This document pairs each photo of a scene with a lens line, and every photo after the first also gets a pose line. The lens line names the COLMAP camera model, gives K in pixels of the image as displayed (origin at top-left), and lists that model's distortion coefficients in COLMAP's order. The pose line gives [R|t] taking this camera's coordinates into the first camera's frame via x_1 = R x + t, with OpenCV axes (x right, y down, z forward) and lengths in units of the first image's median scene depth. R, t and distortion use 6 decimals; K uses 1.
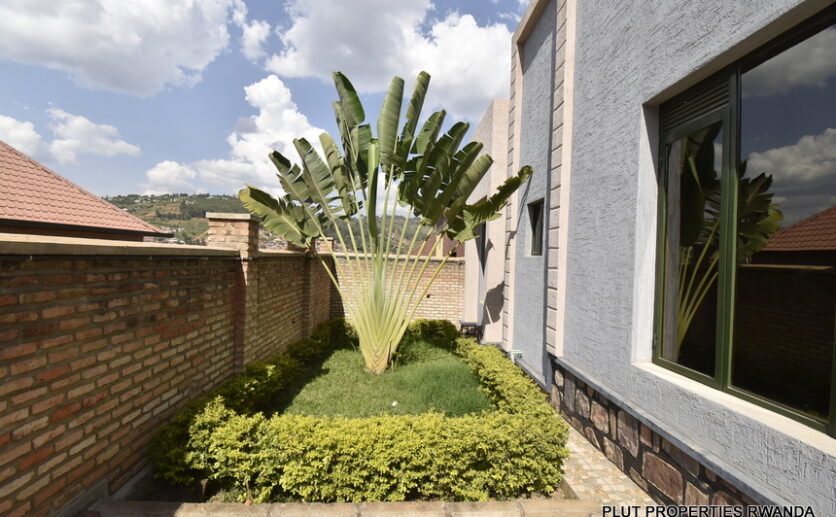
lens RADIAL K [[369.7, 0, 418.0], [0, 369.7, 258.5], [0, 0, 1]] dist [0.026669, -0.032076]
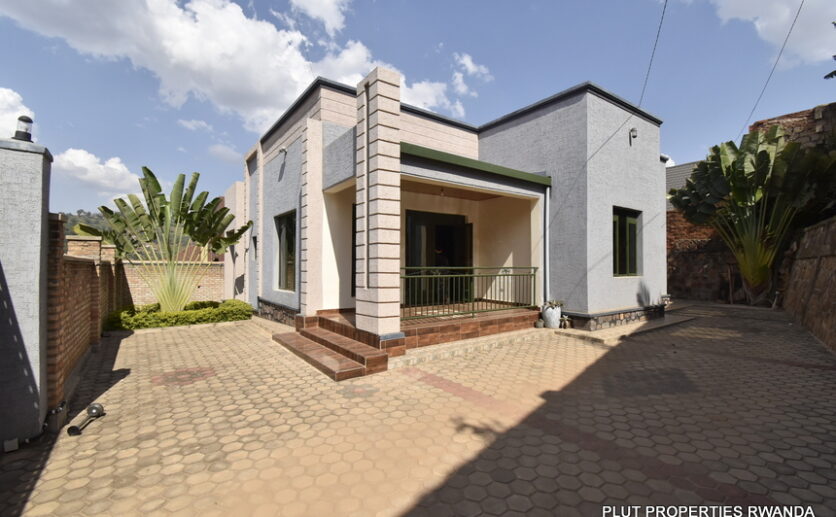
lens RADIAL K [[369.7, 0, 418.0], [0, 369.7, 258.5], [0, 0, 1]] dist [0.026669, -0.032076]
pose [[0.834431, -0.020483, 0.550731, -0.101692], [0.025610, 0.999671, -0.001623, 0.011463], [-0.550517, 0.015458, 0.834681, -1.349629]]
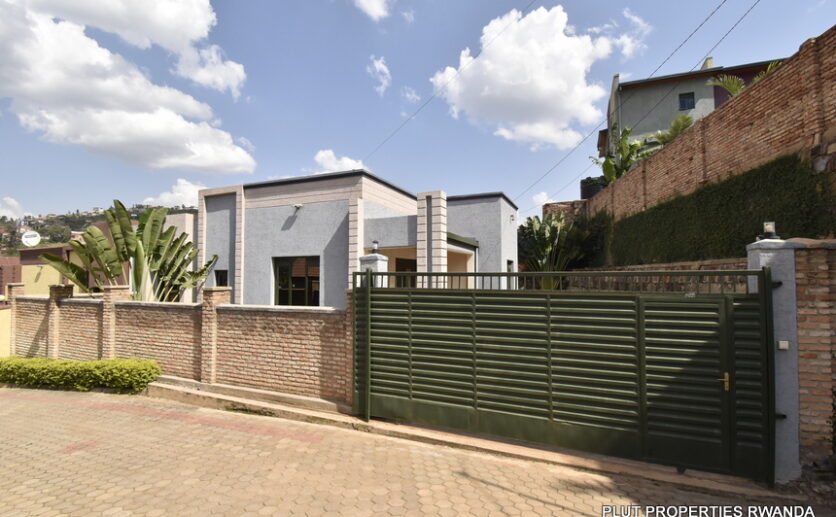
lens RADIAL K [[369.7, 0, 418.0], [0, 369.7, 258.5], [0, 0, 1]] dist [0.026669, -0.032076]
pose [[0.452740, 0.013477, 0.891541, -1.171620], [0.016335, 0.999593, -0.023406, -0.135015], [-0.891493, 0.025160, 0.452336, -1.169149]]
